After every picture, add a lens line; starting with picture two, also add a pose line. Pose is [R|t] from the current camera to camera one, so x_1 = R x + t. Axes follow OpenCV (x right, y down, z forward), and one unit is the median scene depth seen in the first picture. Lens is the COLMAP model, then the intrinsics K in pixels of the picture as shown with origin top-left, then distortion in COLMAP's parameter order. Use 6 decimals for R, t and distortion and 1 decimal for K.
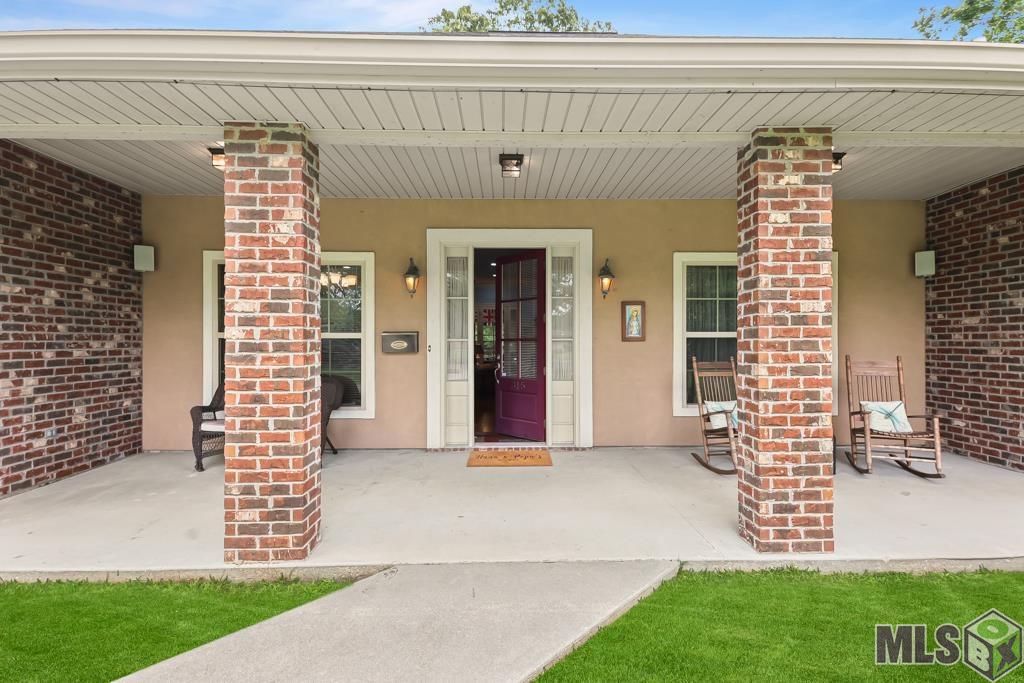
lens RADIAL K [[476.4, 0, 513.9], [0, 476.4, 339.9], [0, 0, 1]] dist [0.004872, -0.001897]
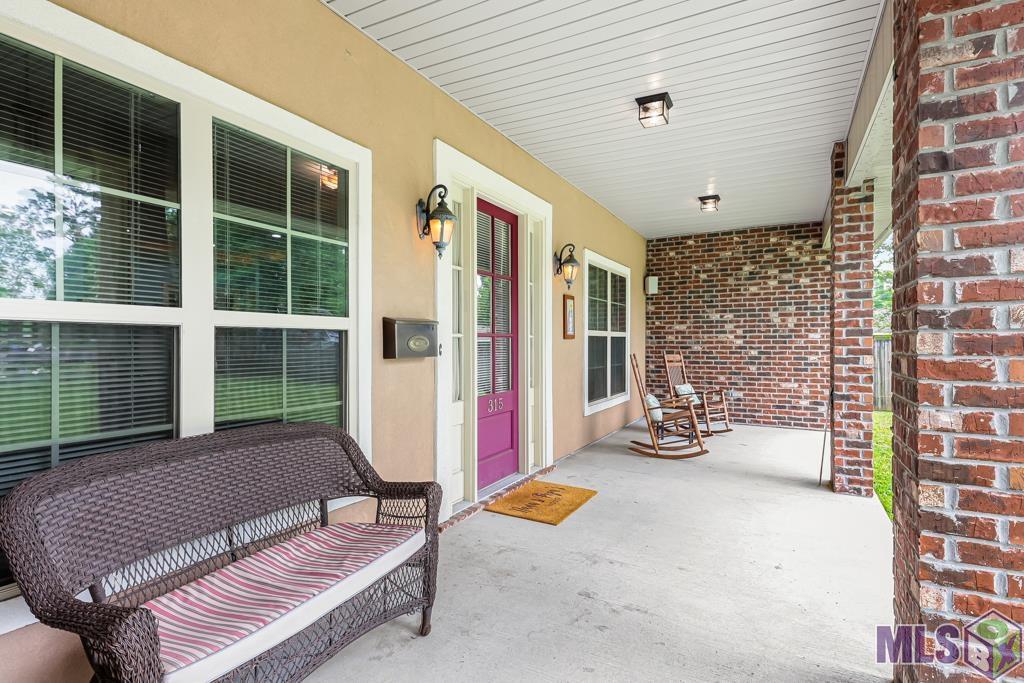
lens RADIAL K [[512.4, 0, 509.4], [0, 512.4, 345.4], [0, 0, 1]] dist [0.005411, 0.000305]
pose [[0.506959, -0.003819, 0.861962, -0.701799], [-0.003194, 0.999975, 0.006309, 0.009116], [-0.861964, -0.005951, 0.506934, 0.650479]]
